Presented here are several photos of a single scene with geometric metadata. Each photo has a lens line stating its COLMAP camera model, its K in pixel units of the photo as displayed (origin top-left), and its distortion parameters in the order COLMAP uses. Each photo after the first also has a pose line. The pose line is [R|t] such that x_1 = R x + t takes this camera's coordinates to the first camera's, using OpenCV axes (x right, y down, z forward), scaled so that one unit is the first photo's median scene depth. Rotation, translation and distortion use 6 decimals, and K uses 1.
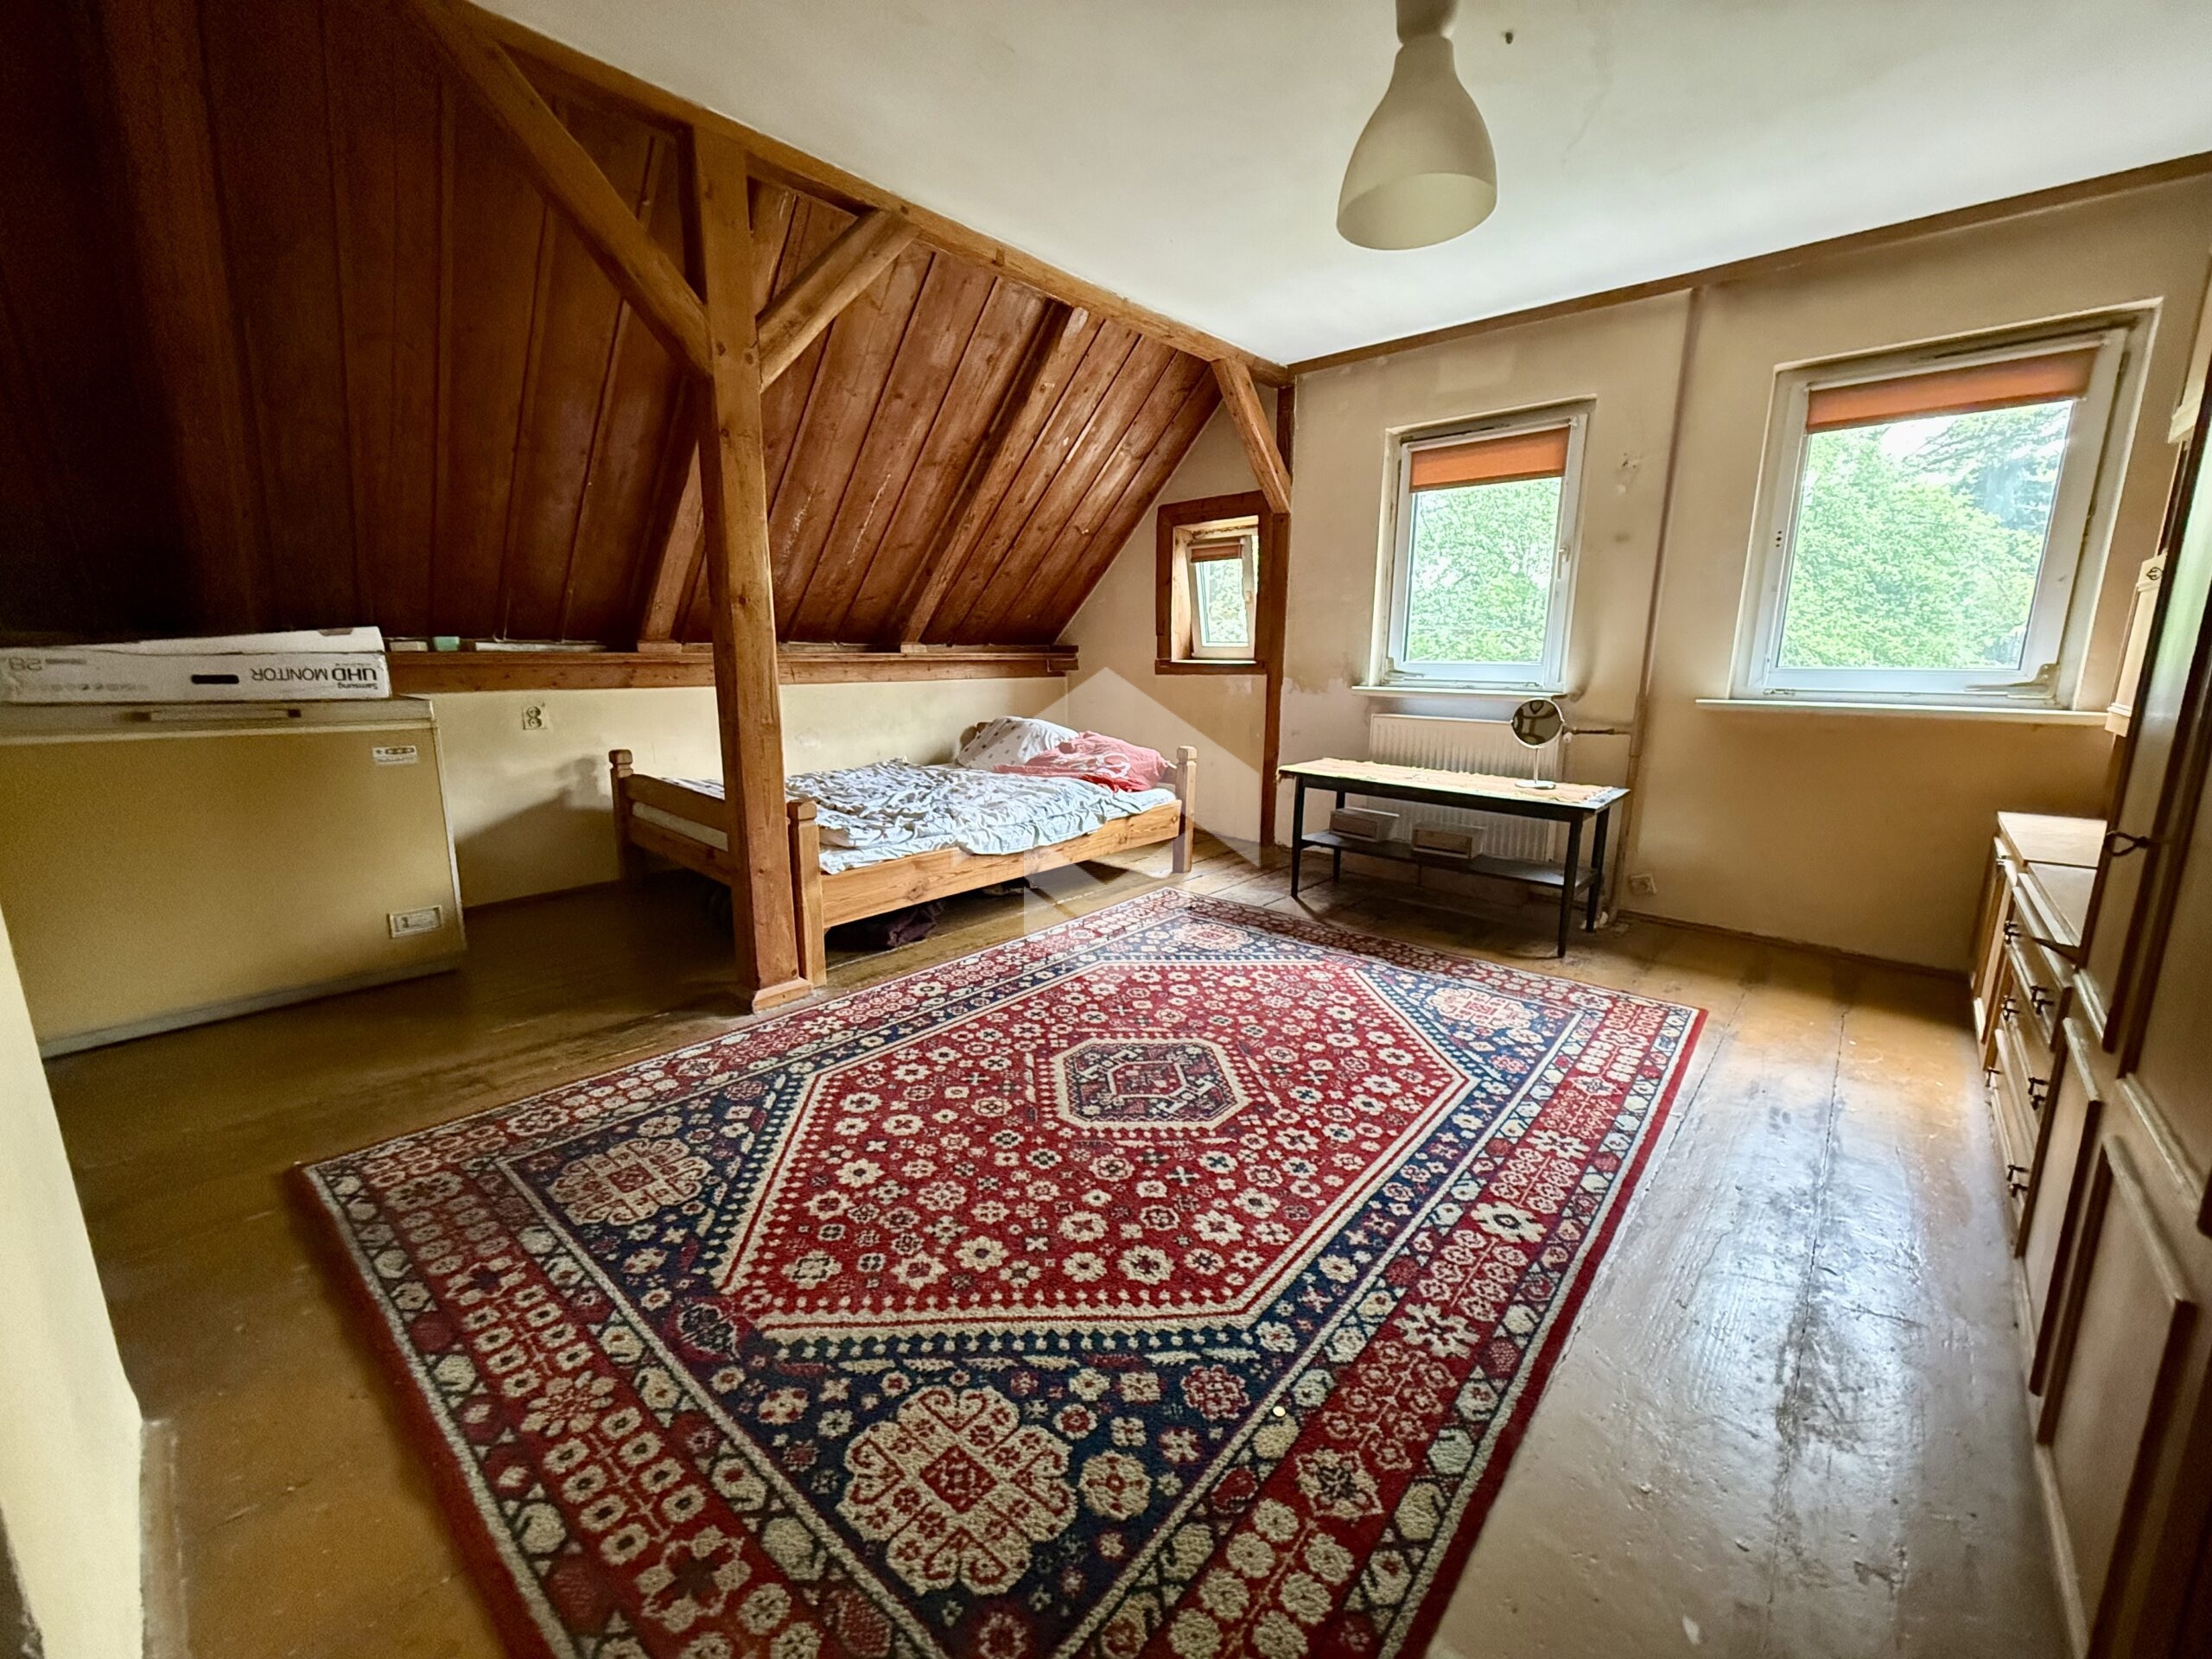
lens RADIAL K [[877.0, 0, 1111.2], [0, 877.0, 826.6], [0, 0, 1]] dist [-0.000665, 0.000008]
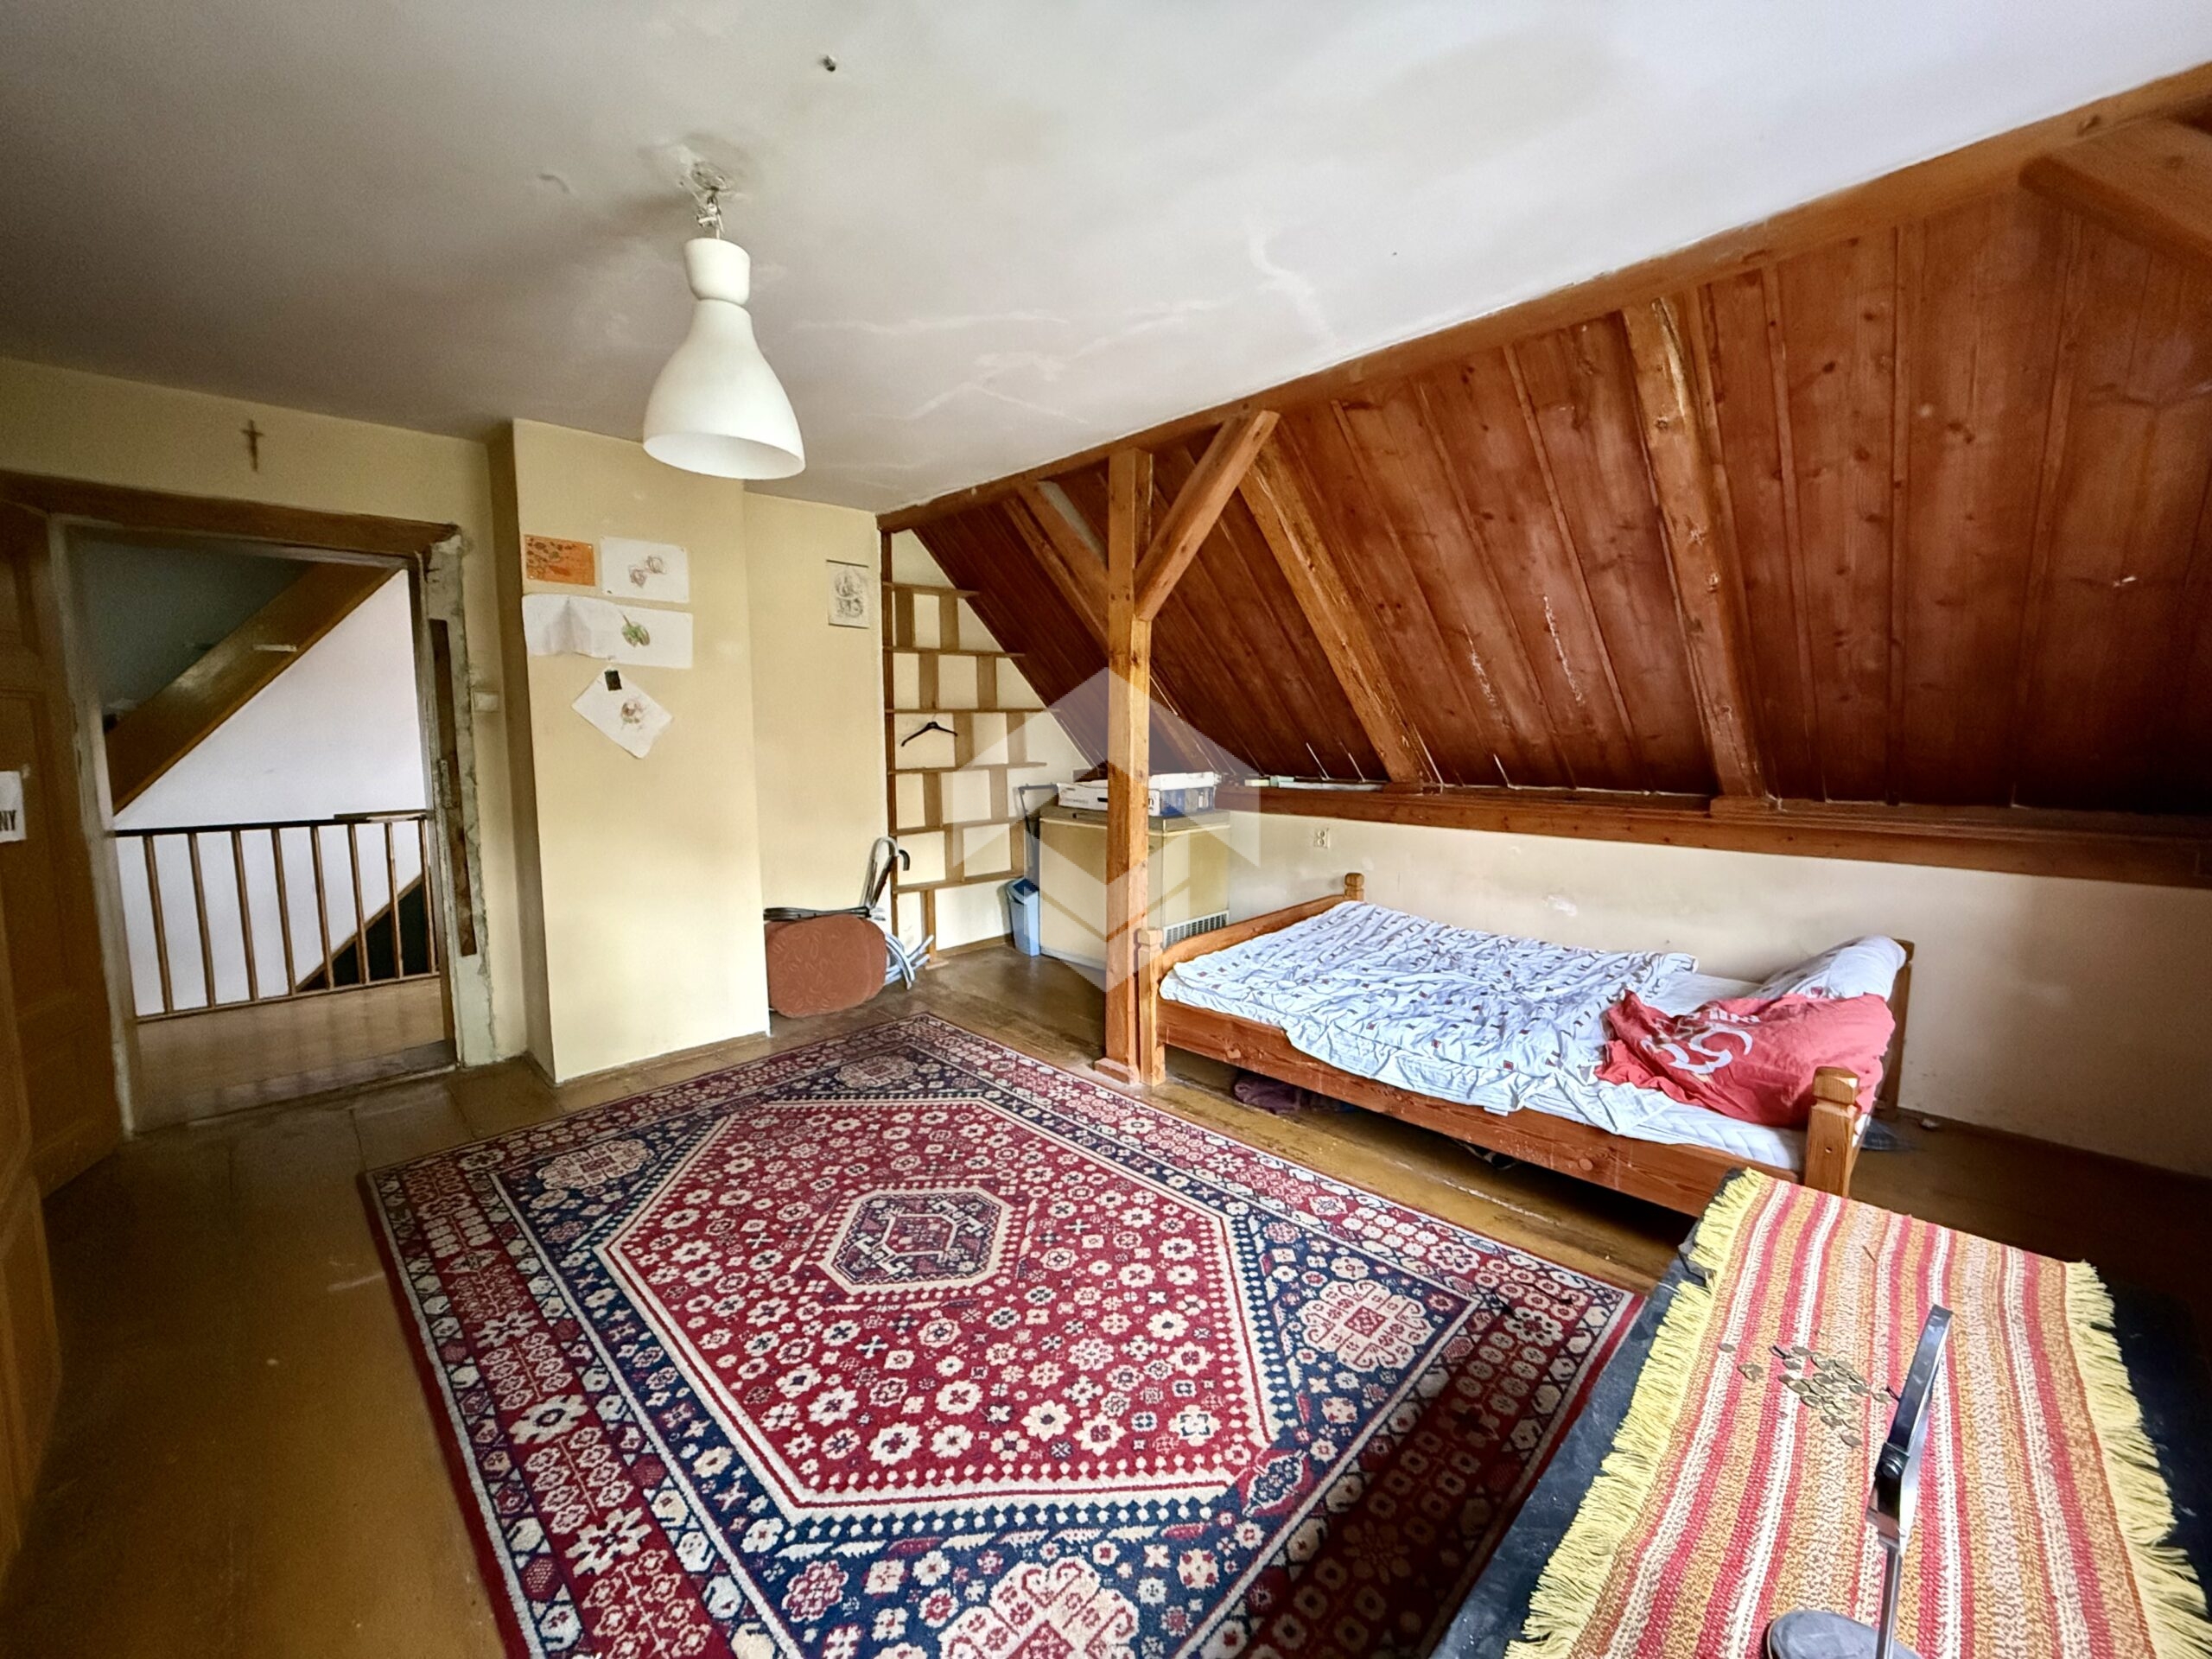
lens RADIAL K [[877.0, 0, 1111.4], [0, 877.0, 826.5], [0, 0, 1]] dist [-0.000665, 0.000008]
pose [[-0.070549, 0.103725, -0.992101, 1.102054], [-0.194570, 0.974044, 0.115673, -0.389270], [0.978348, 0.201194, -0.048536, 1.262969]]
